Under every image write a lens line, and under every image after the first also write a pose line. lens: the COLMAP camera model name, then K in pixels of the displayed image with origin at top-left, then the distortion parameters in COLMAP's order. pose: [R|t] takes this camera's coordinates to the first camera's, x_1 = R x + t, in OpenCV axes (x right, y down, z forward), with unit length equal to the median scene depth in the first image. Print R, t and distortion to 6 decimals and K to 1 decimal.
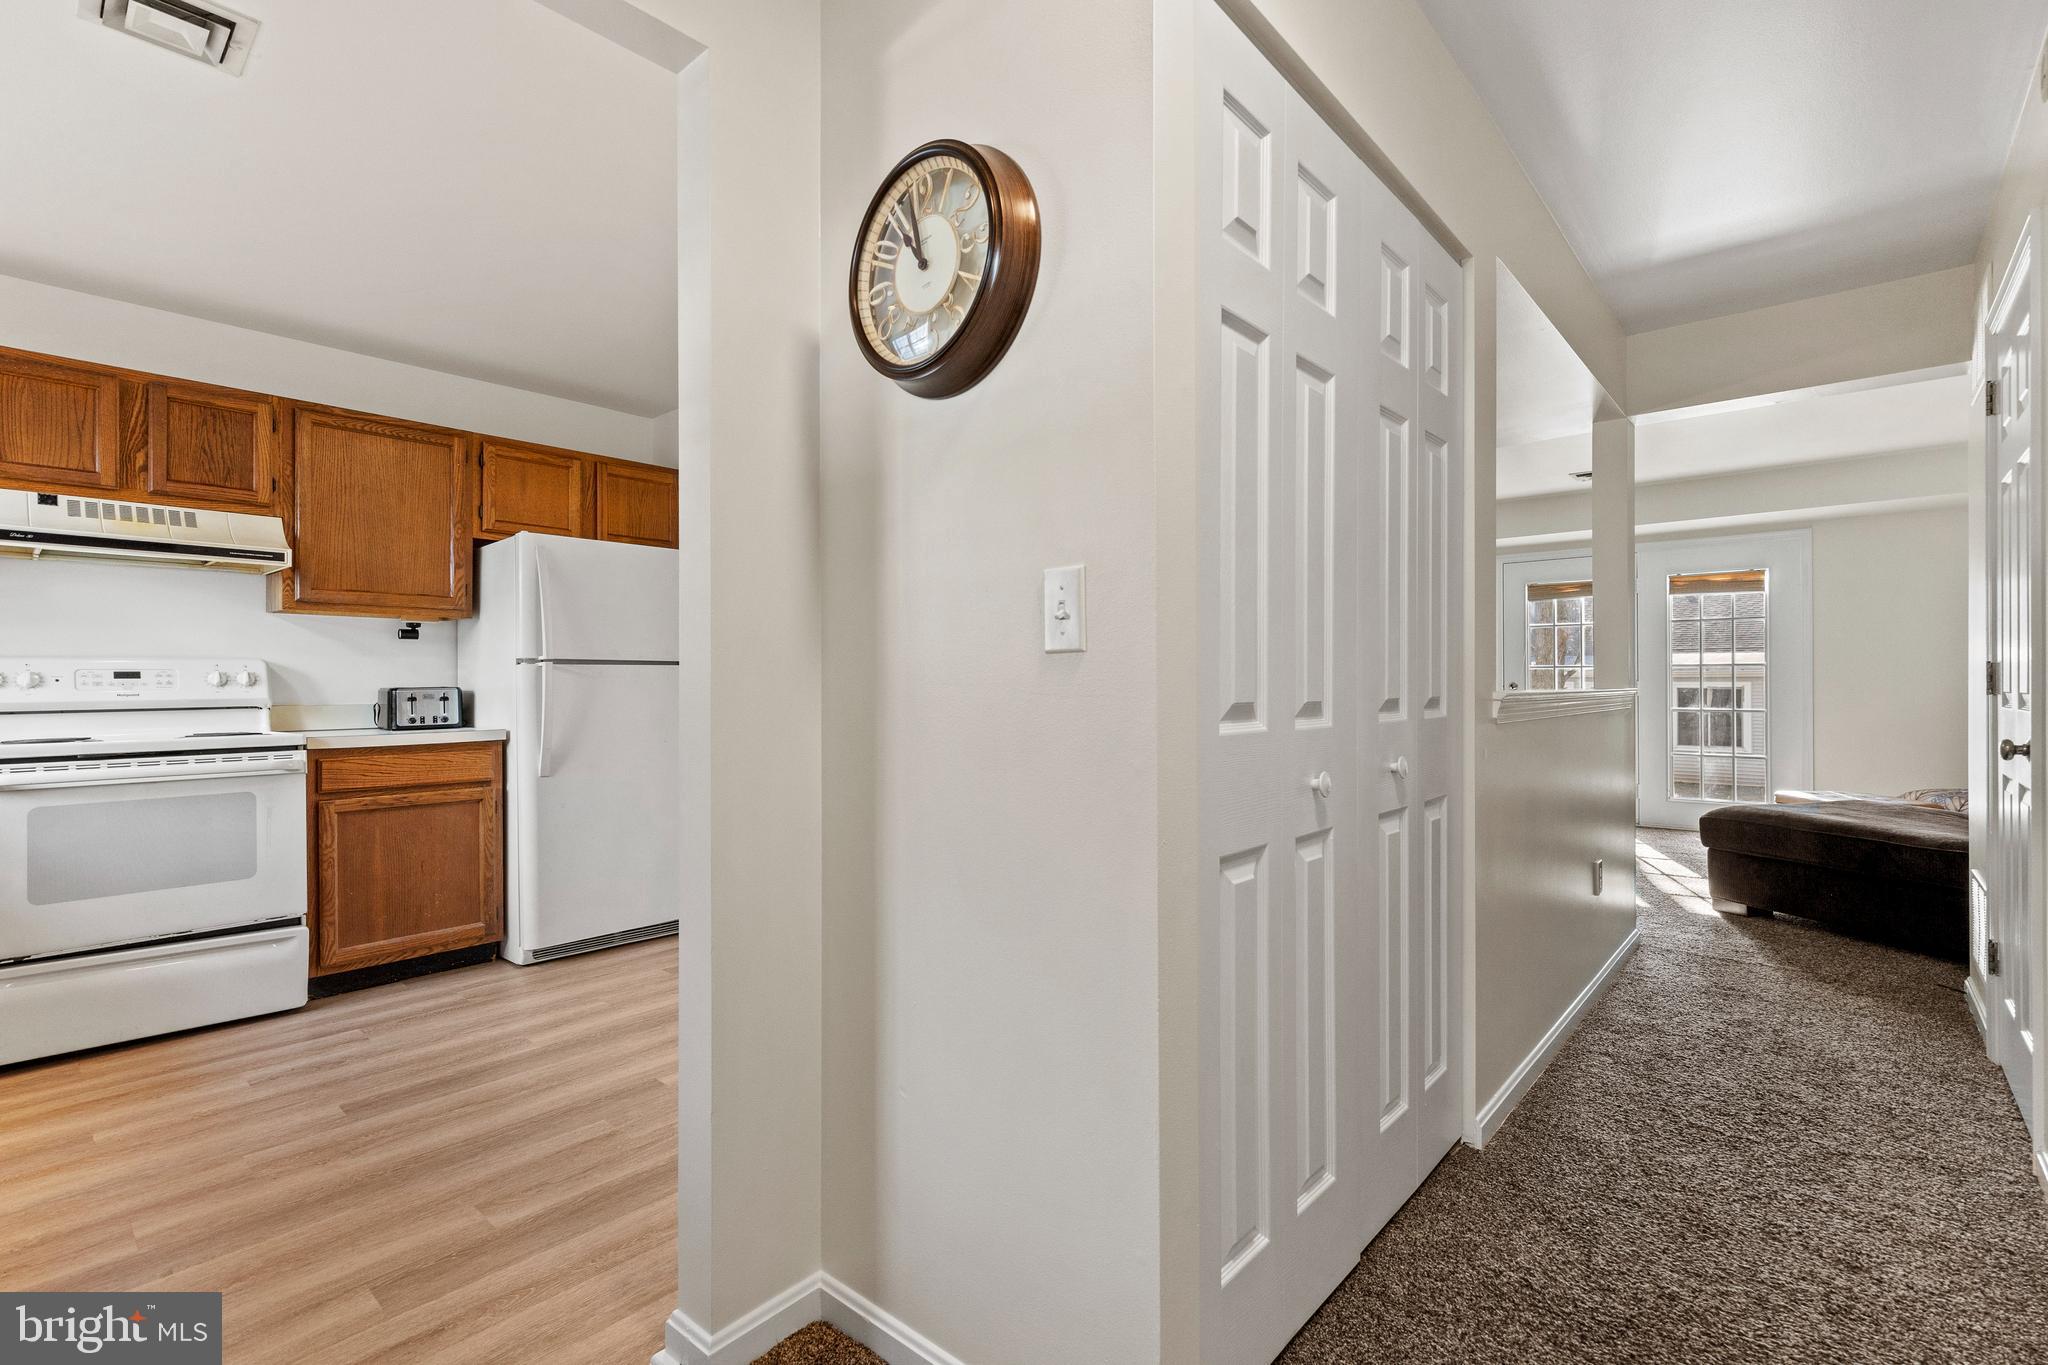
lens RADIAL K [[910.5, 0, 1033.4], [0, 910.5, 676.7], [0, 0, 1]] dist [0.001999, 0.000280]
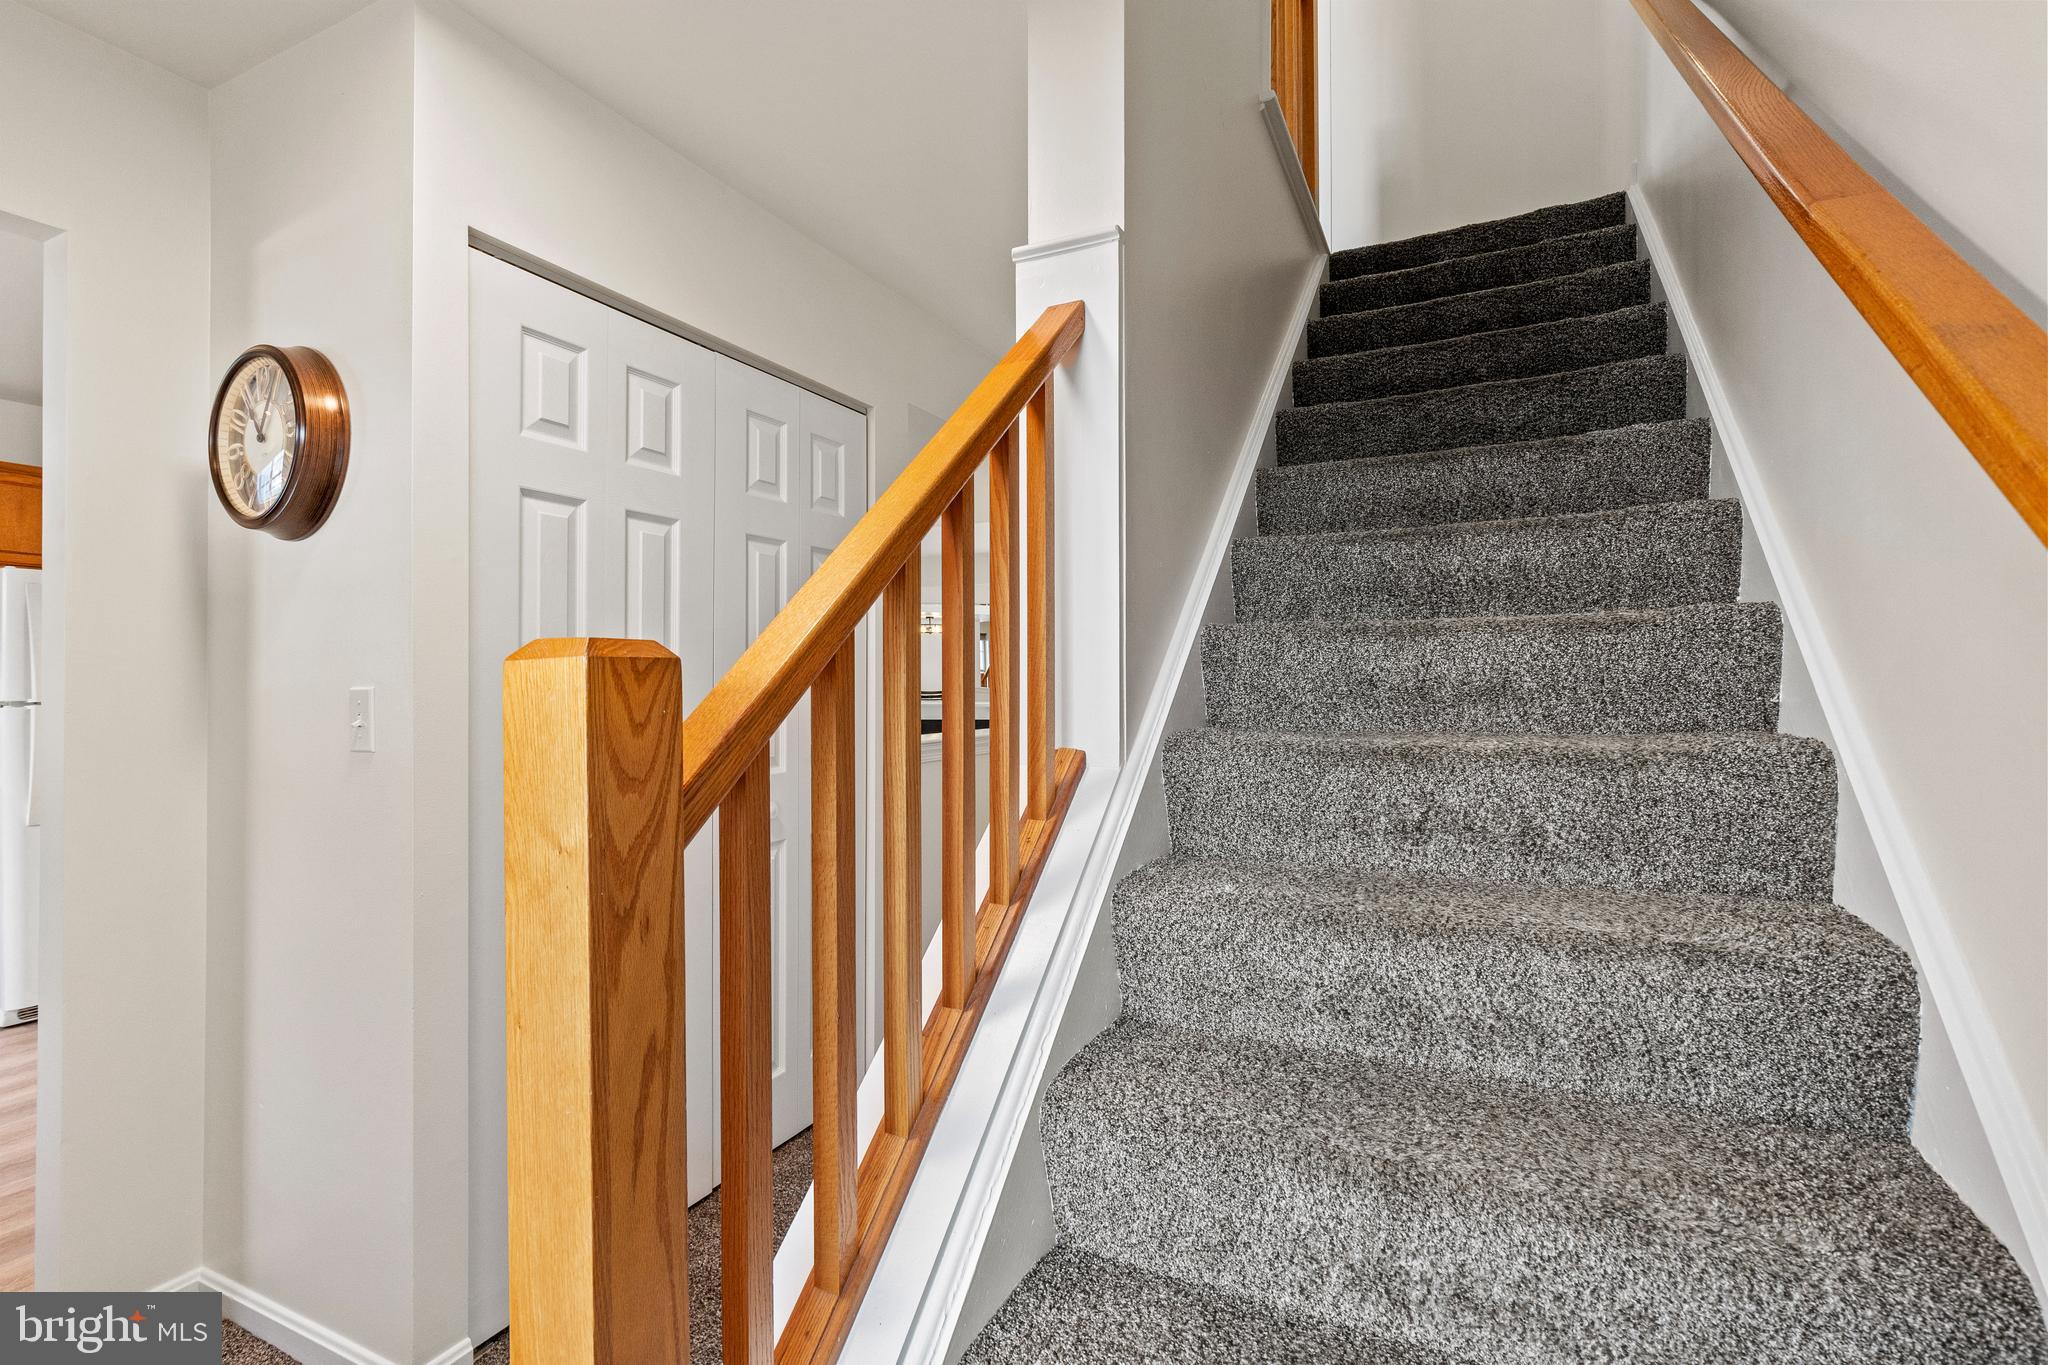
lens RADIAL K [[907.4, 0, 1022.8], [0, 907.4, 665.7], [0, 0, 1]] dist [-0.001295, -0.000591]
pose [[0.966323, 0.001670, 0.257326, 0.501433], [0.000408, 0.999968, -0.008019, -0.114070], [-0.257331, 0.007854, 0.966291, -0.413546]]
